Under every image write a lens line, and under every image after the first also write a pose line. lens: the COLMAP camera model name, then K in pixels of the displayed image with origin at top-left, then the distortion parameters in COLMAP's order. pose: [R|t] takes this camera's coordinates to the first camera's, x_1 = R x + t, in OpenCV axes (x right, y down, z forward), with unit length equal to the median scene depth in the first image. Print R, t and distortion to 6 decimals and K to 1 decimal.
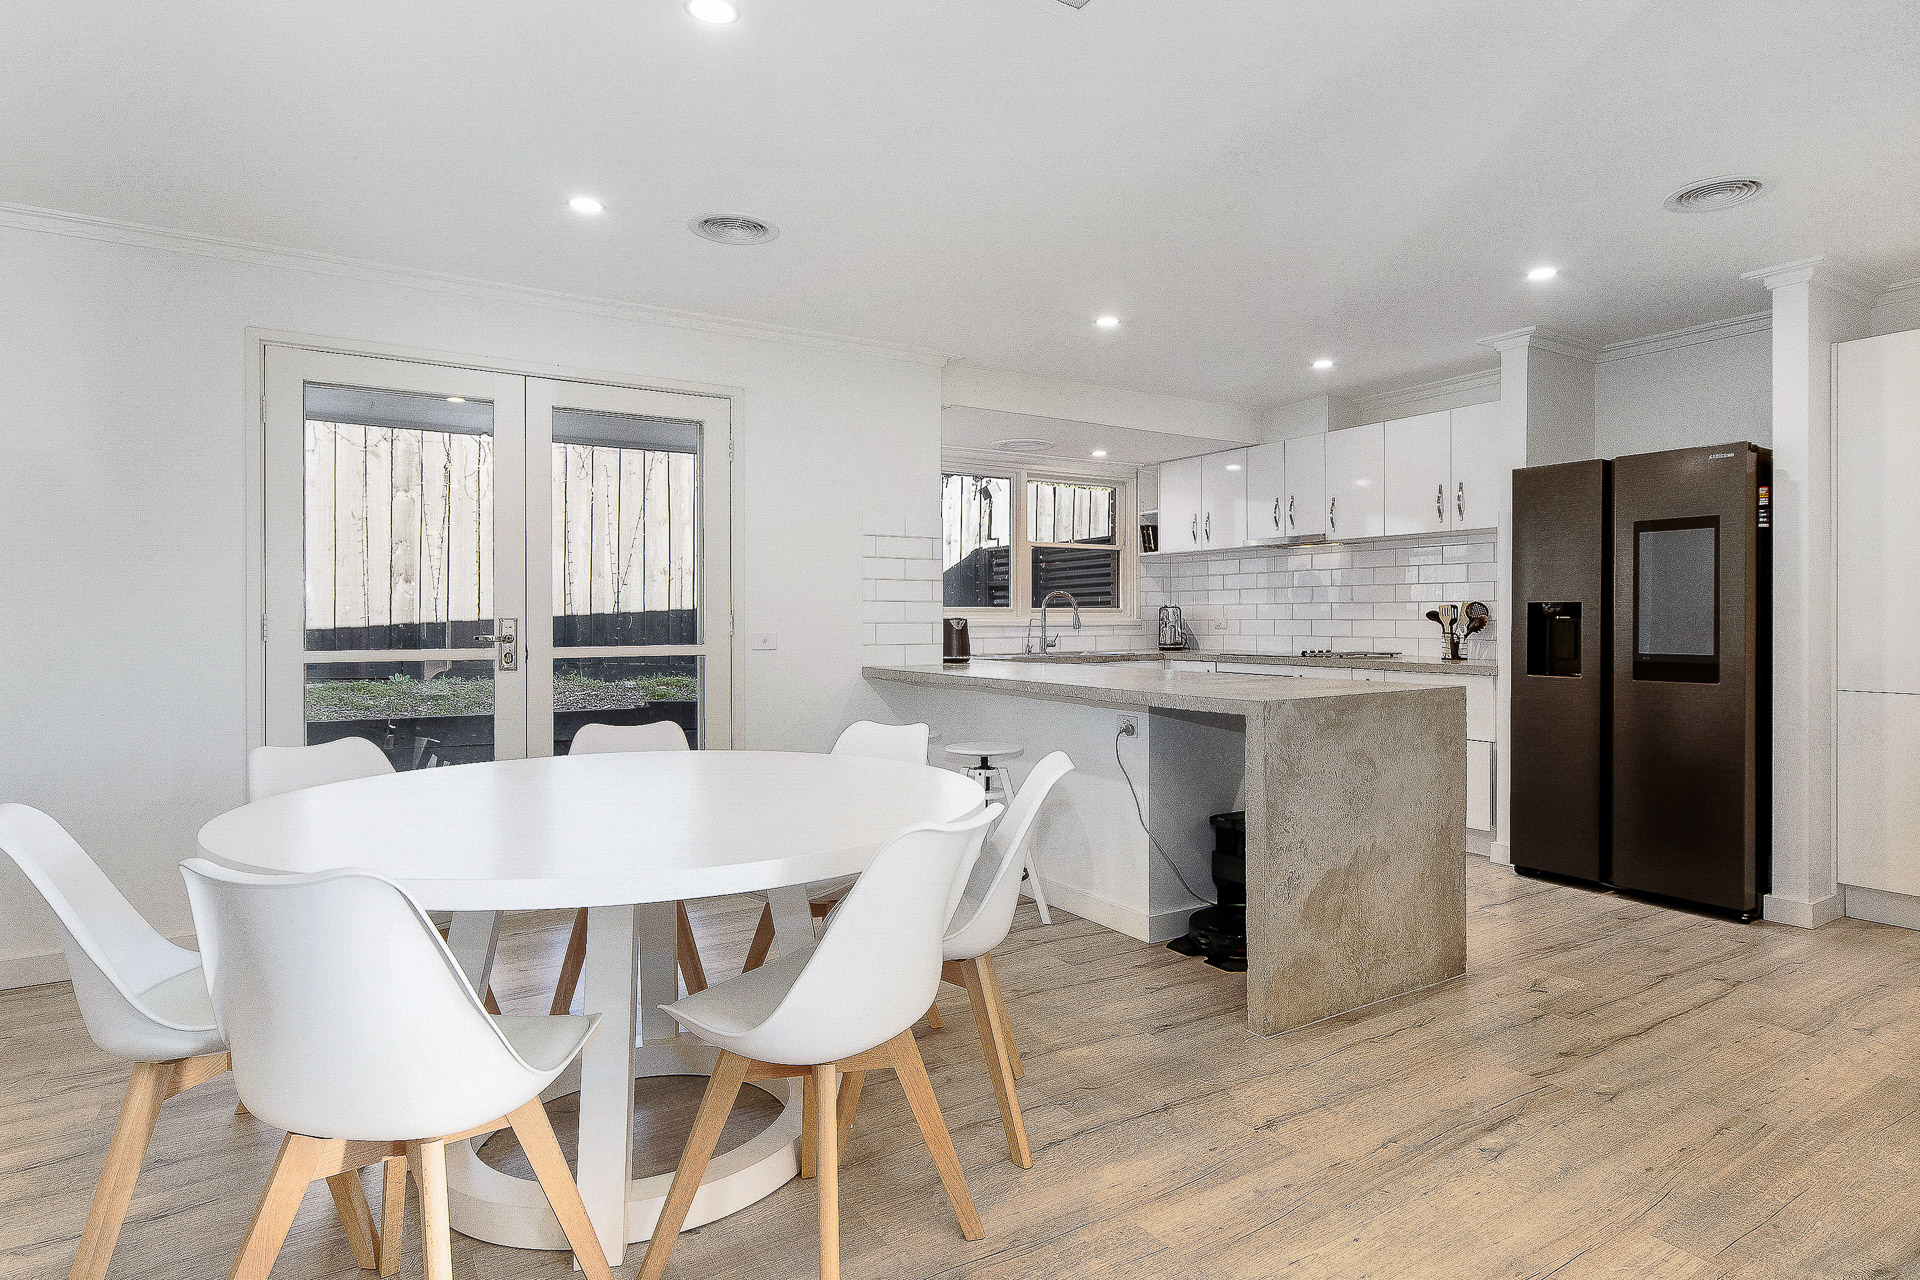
lens RADIAL K [[1032.2, 0, 955.7], [0, 1032.2, 612.3], [0, 0, 1]] dist [-0.002935, -0.000393]
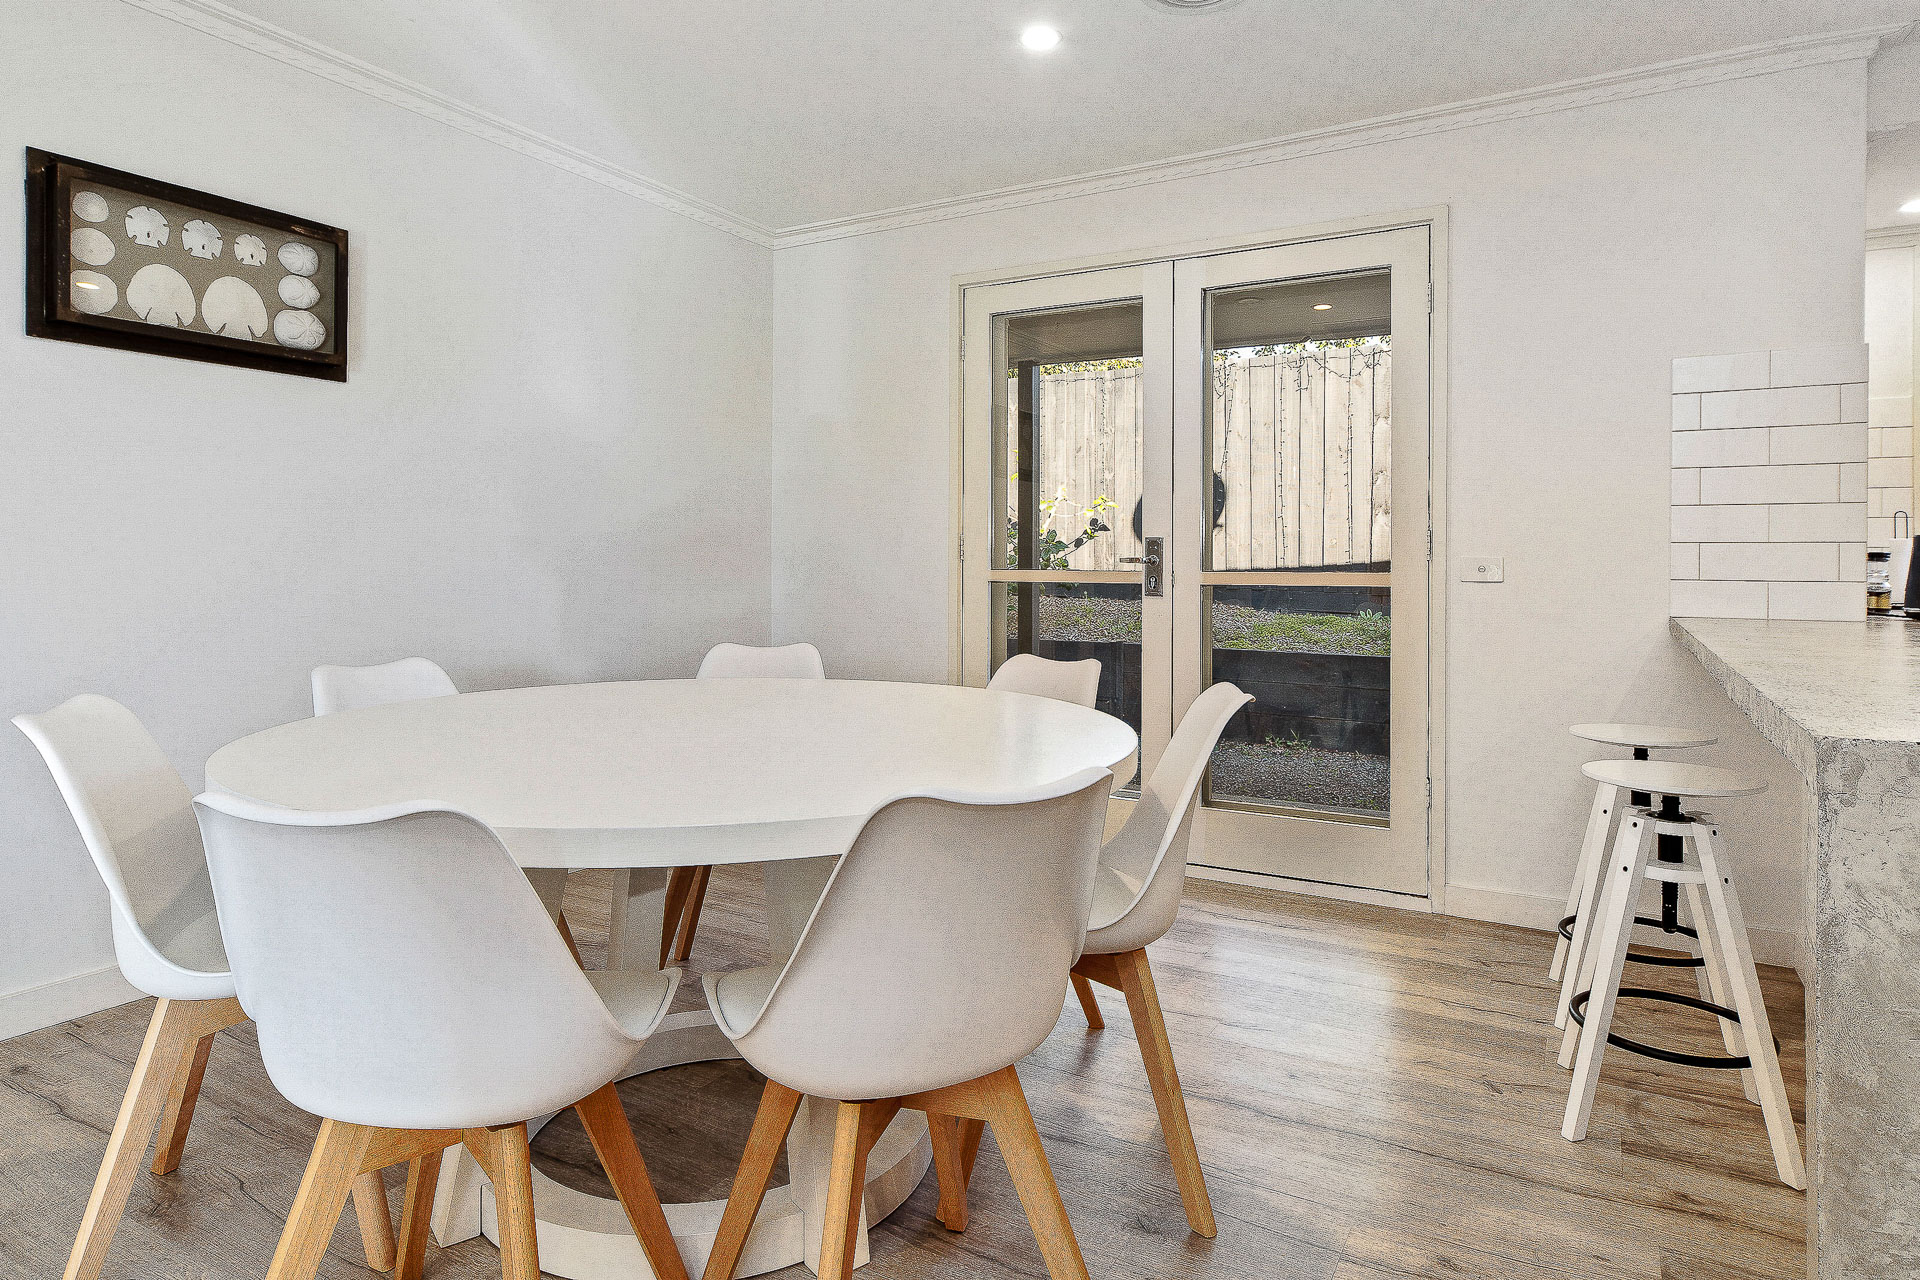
lens RADIAL K [[1065.6, 0, 1033.4], [0, 1065.6, 577.4], [0, 0, 1]] dist [-0.002222, -0.000570]
pose [[0.490058, 0.015748, -0.871547, 0.195104], [-0.001211, 0.999848, 0.017386, 0.014903], [0.871689, -0.007465, 0.490003, 0.277441]]
